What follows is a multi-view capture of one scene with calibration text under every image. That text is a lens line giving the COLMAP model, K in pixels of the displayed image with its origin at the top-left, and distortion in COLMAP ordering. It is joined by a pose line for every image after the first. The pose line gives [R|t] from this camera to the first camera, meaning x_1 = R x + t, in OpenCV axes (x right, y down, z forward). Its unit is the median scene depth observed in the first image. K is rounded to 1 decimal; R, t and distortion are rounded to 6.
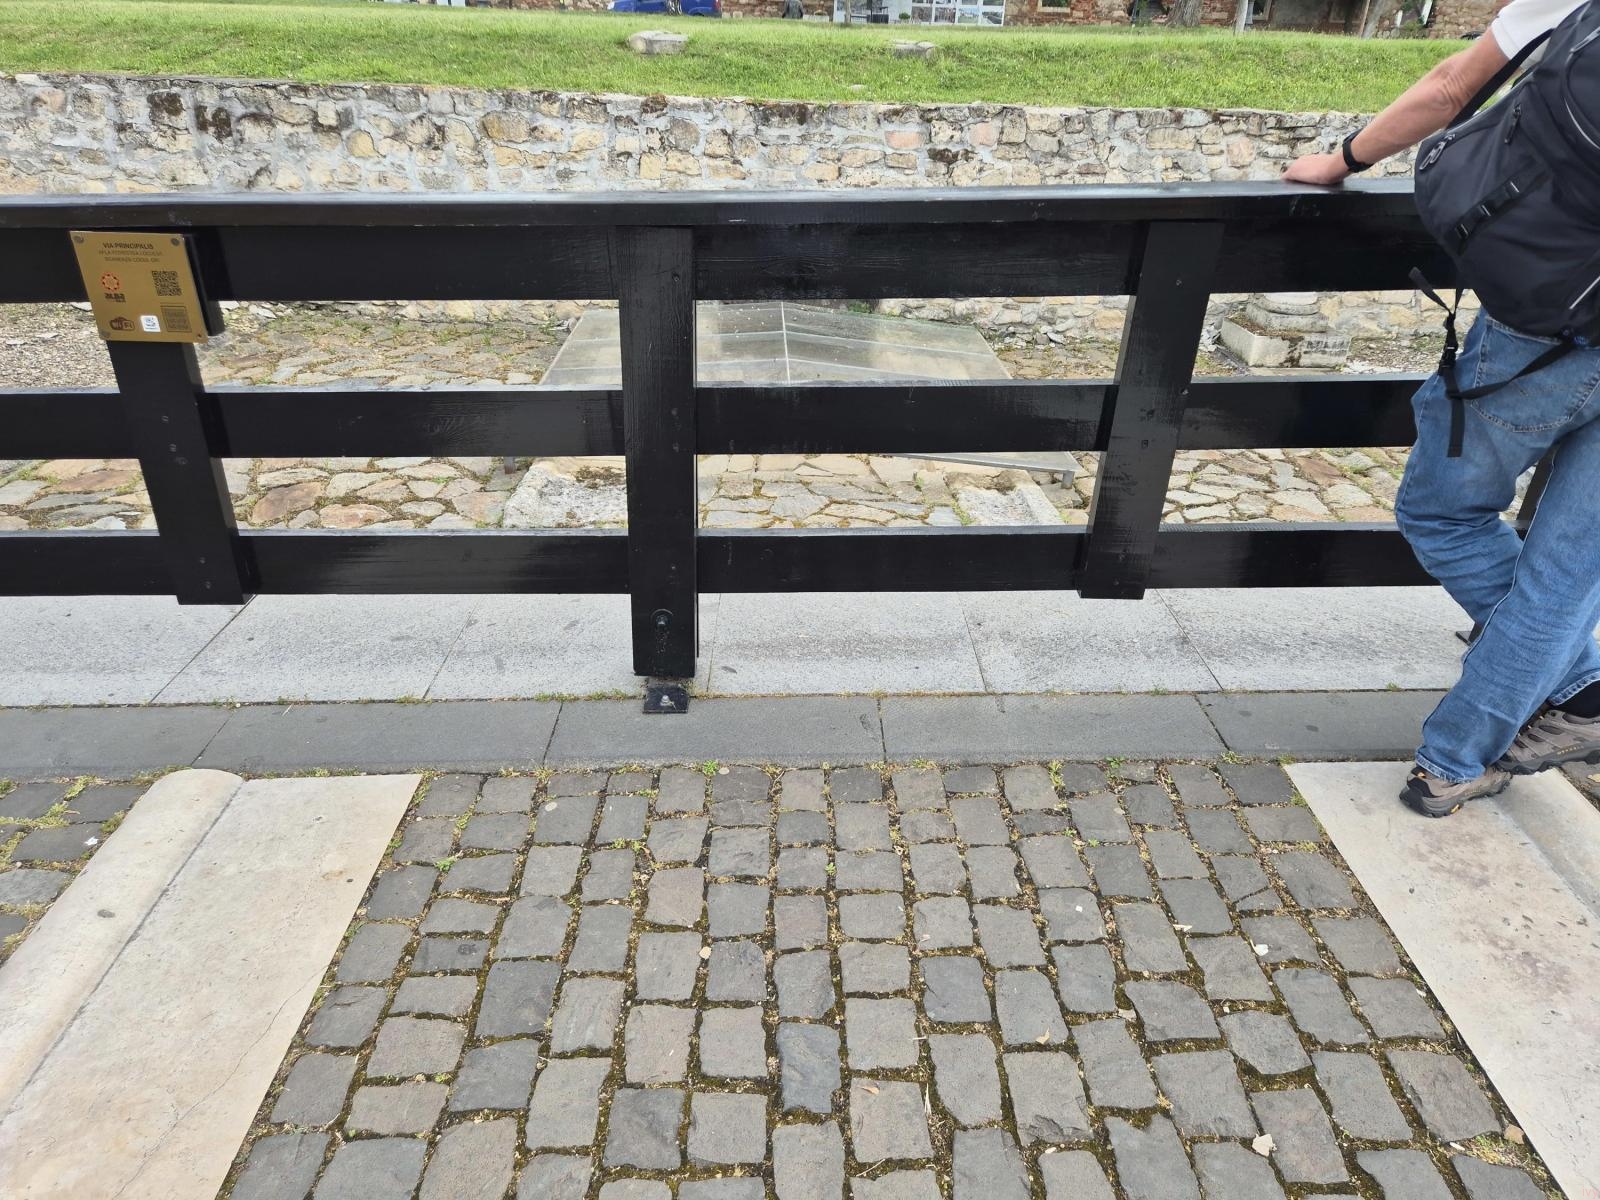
lens RADIAL K [[1070.4, 0, 800.4], [0, 1070.4, 601.1], [0, 0, 1]] dist [0.032176, 0.007708]
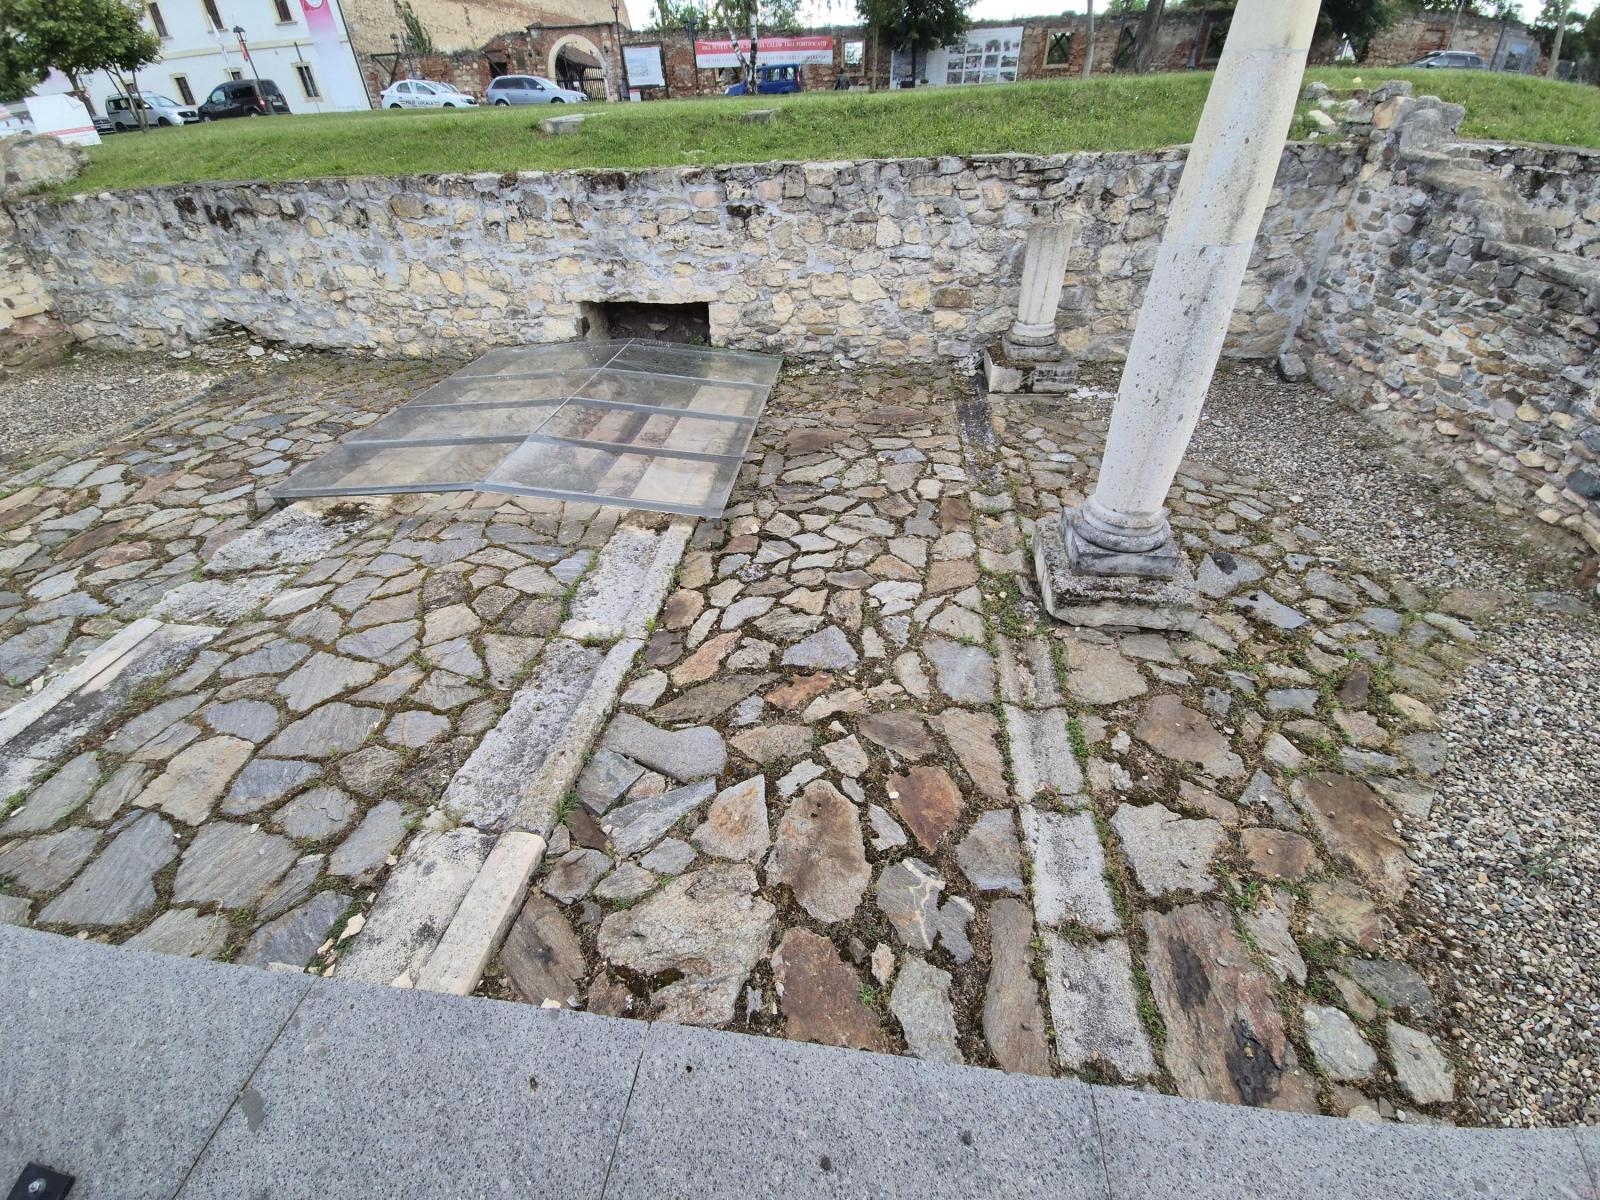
lens RADIAL K [[645.6, 0, 799.3], [0, 645.6, 595.3], [0, 0, 1]] dist [0.003739, -0.001035]
pose [[0.984996, 0.045300, -0.166525, 0.342152], [-0.017095, 0.985801, 0.167048, -0.114398], [0.171728, -0.161694, 0.971784, 0.245072]]
